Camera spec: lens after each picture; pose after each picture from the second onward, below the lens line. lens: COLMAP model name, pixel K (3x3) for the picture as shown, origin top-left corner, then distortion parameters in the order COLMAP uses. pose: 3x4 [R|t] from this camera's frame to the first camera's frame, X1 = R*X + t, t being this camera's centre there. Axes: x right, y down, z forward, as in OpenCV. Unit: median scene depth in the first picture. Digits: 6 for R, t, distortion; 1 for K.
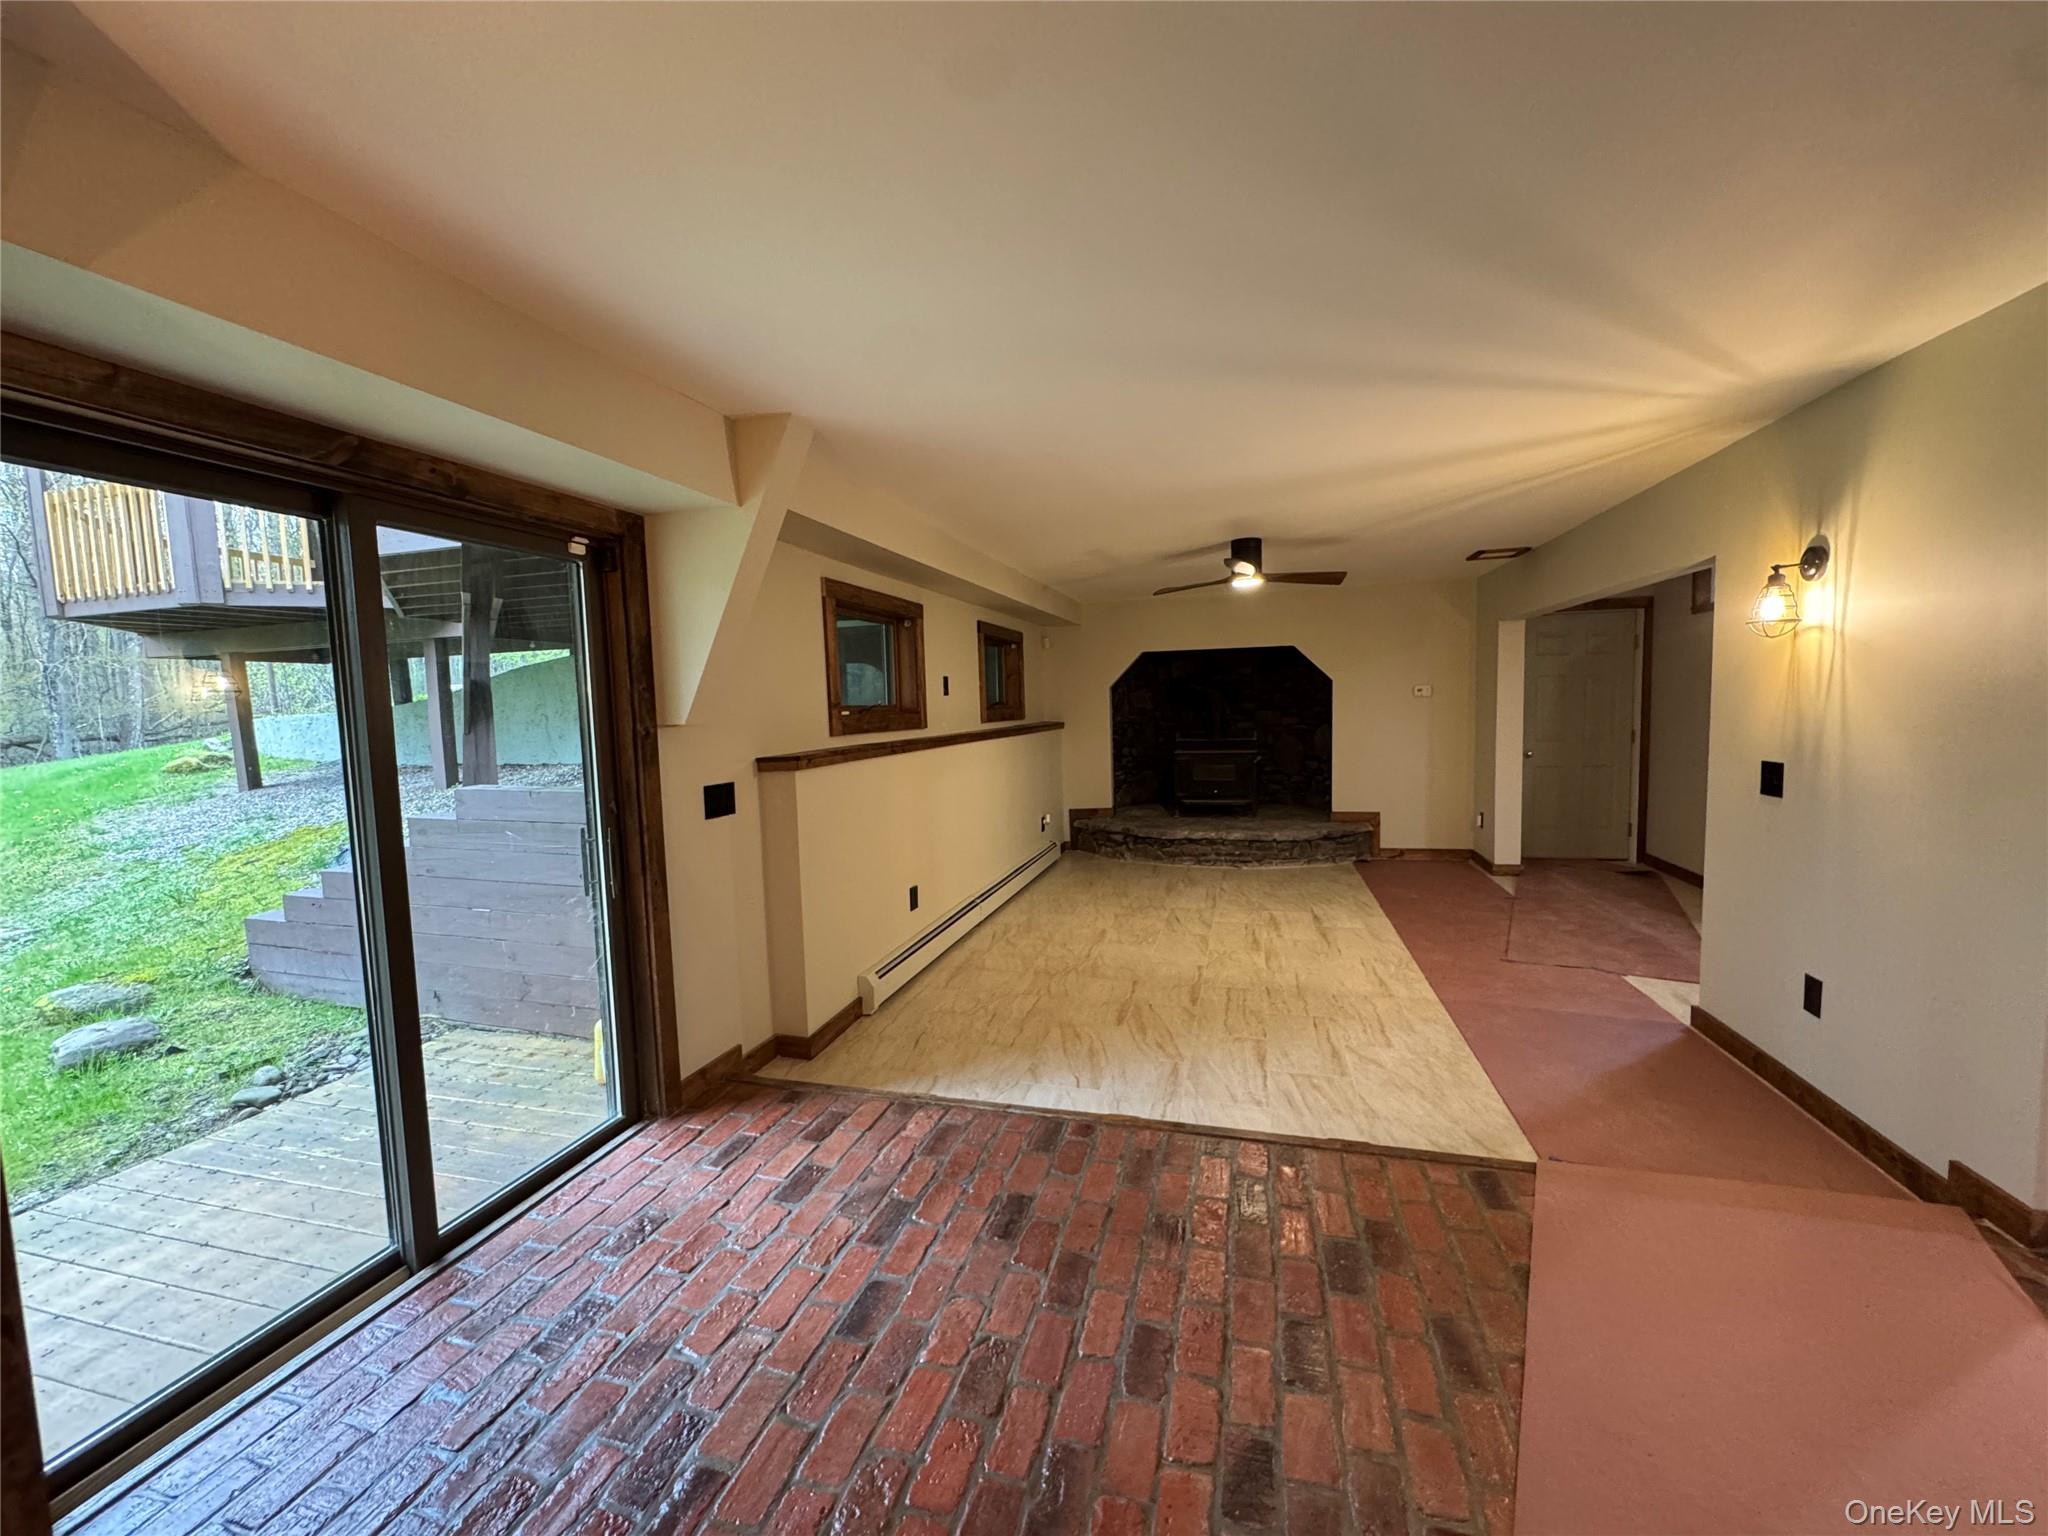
lens RADIAL K [[817.6, 0, 1029.4], [0, 817.6, 771.3], [0, 0, 1]] dist [-0.003150, 0.000098]
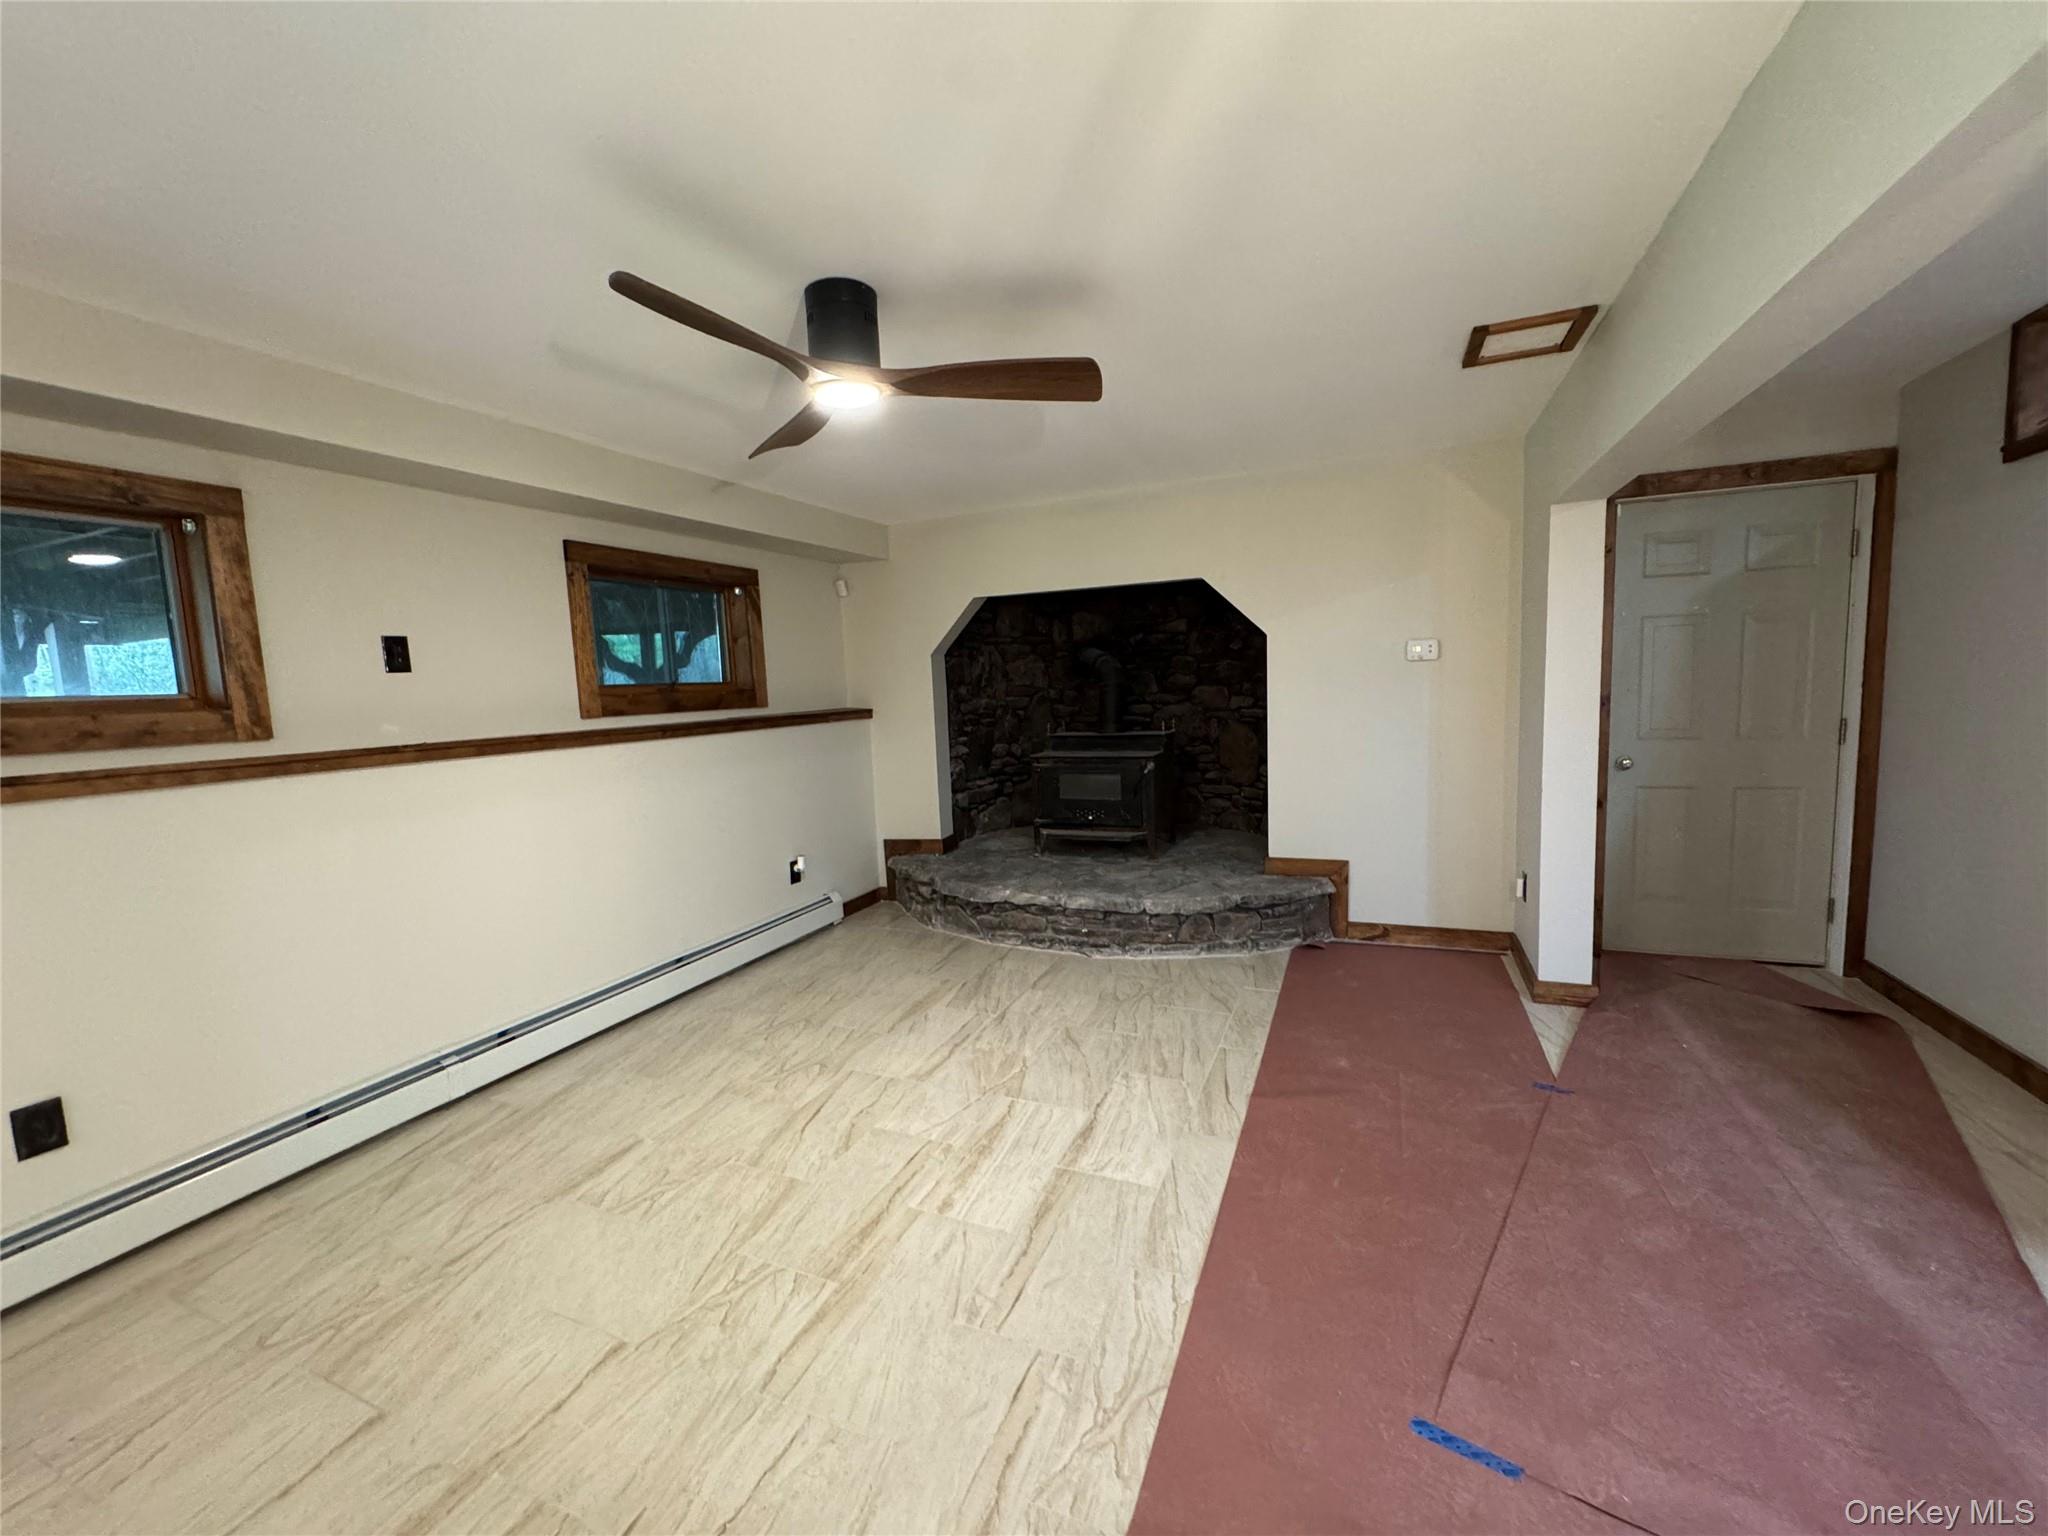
lens RADIAL K [[817.6, 0, 1032.7], [0, 817.6, 770.4], [0, 0, 1]] dist [-0.003150, 0.000098]
pose [[0.991096, -0.000206, -0.133145, 0.293122], [0.004294, 0.999528, 0.030418, -0.033623], [0.133076, -0.030719, 0.990630, 0.409414]]
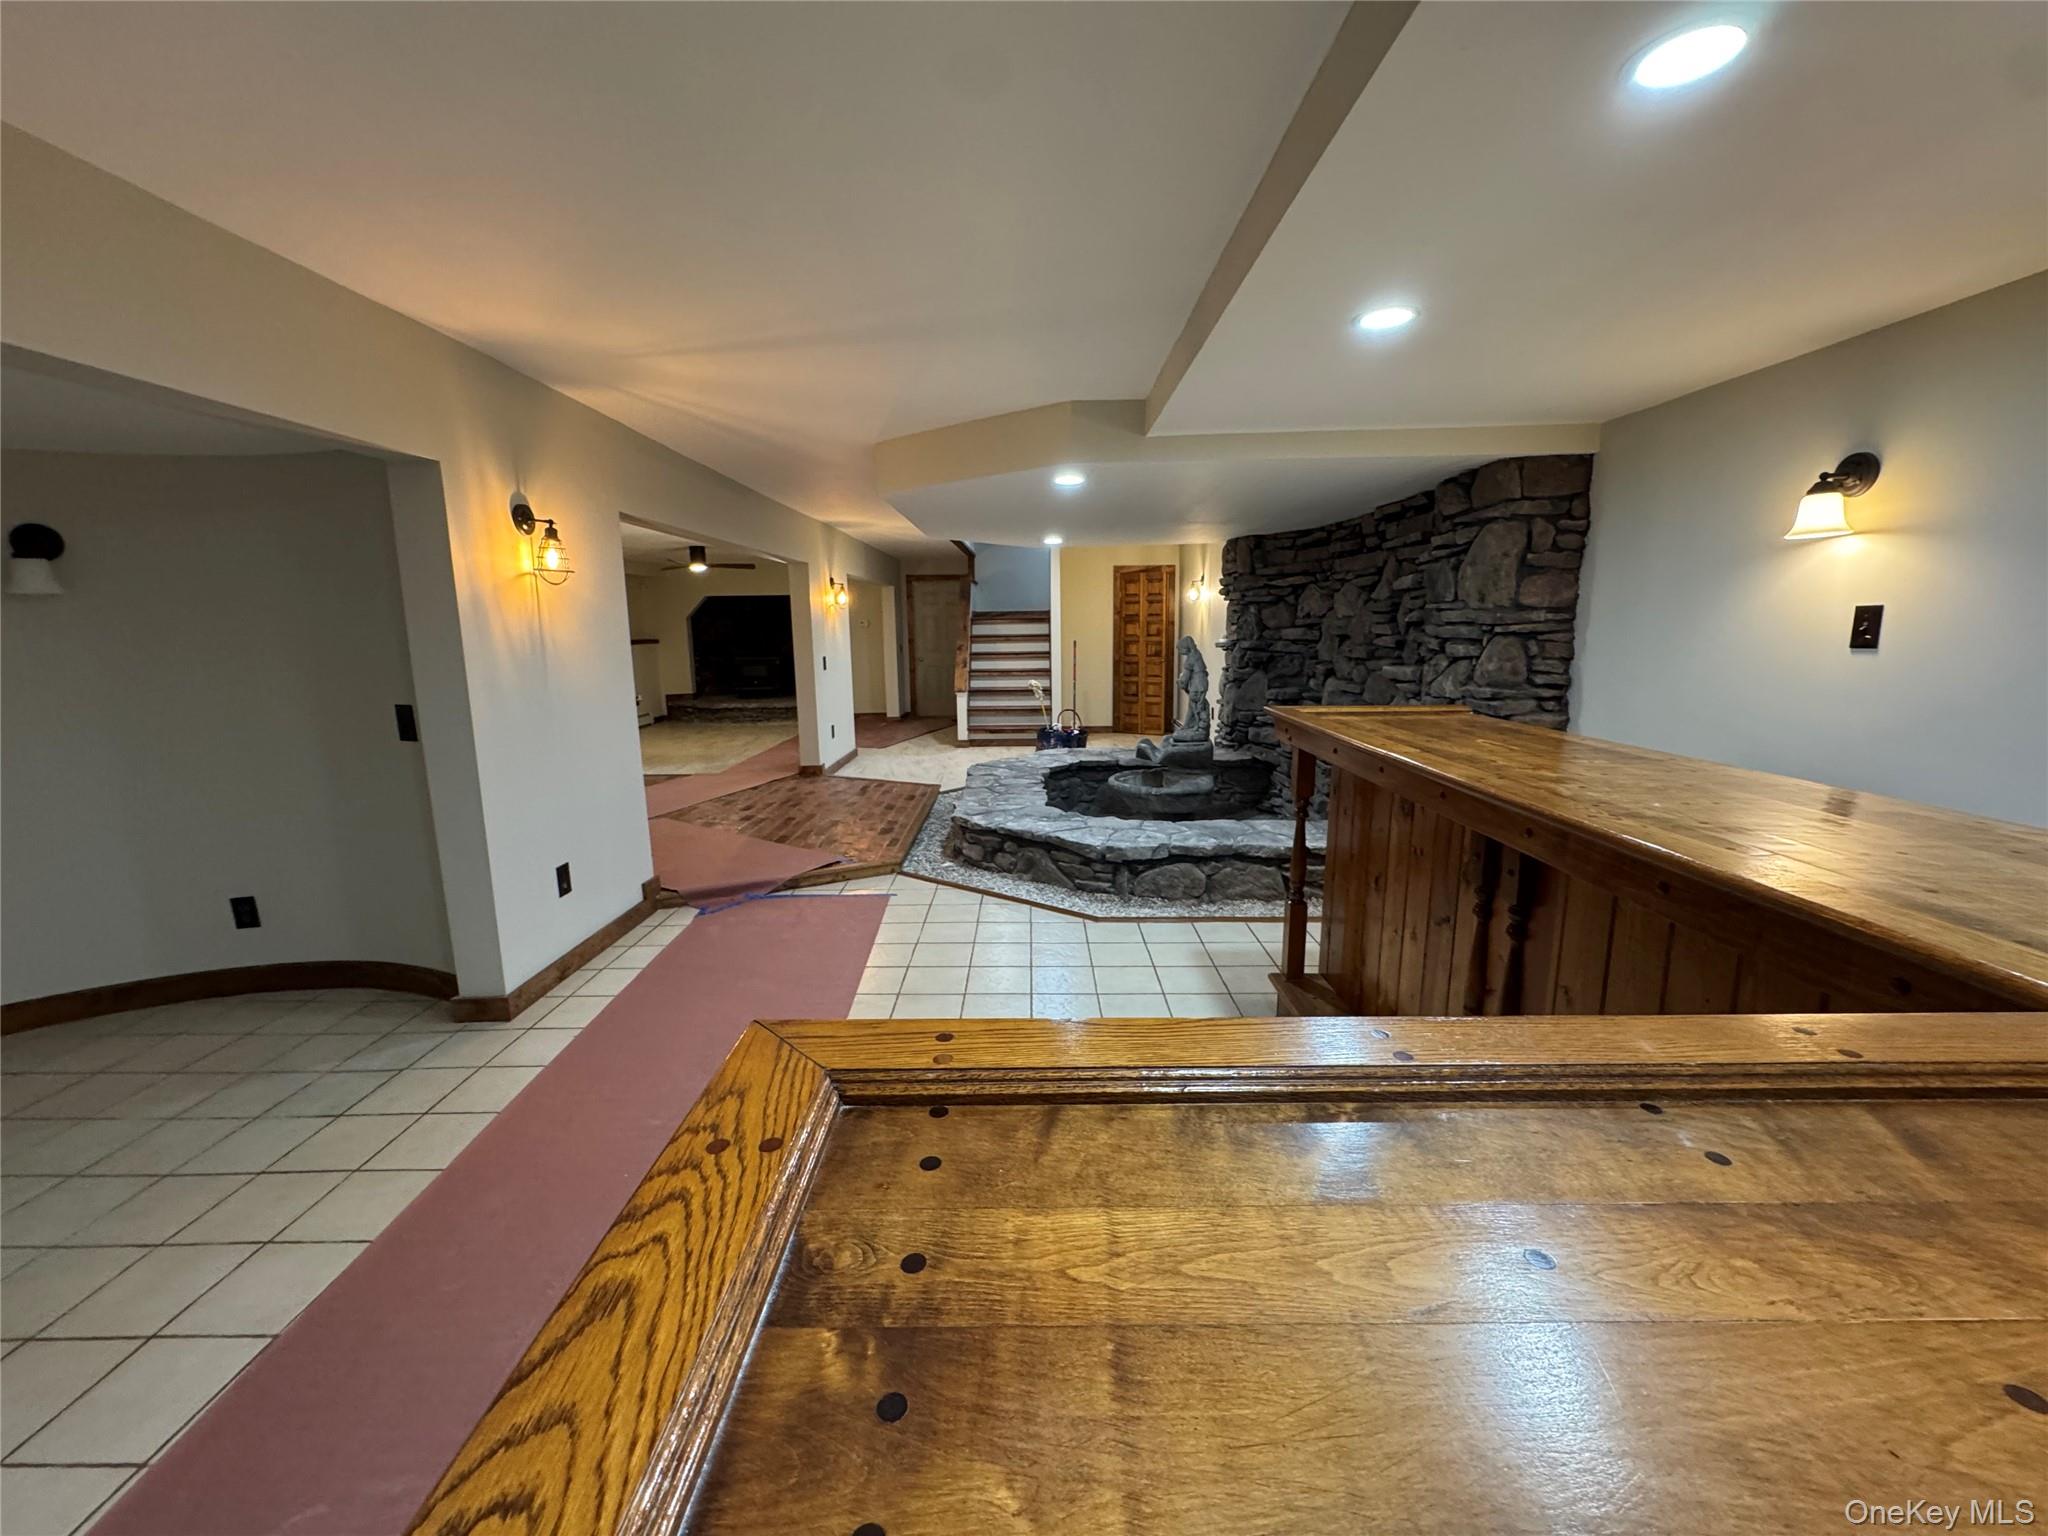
lens RADIAL K [[817.6, 0, 1032.2], [0, 817.6, 765.6], [0, 0, 1]] dist [-0.003150, 0.000098]
pose [[0.965804, -0.025595, 0.258005, 0.369756], [0.003981, 0.996462, 0.083949, 0.061105], [-0.259241, -0.080051, 0.962489, -0.830583]]
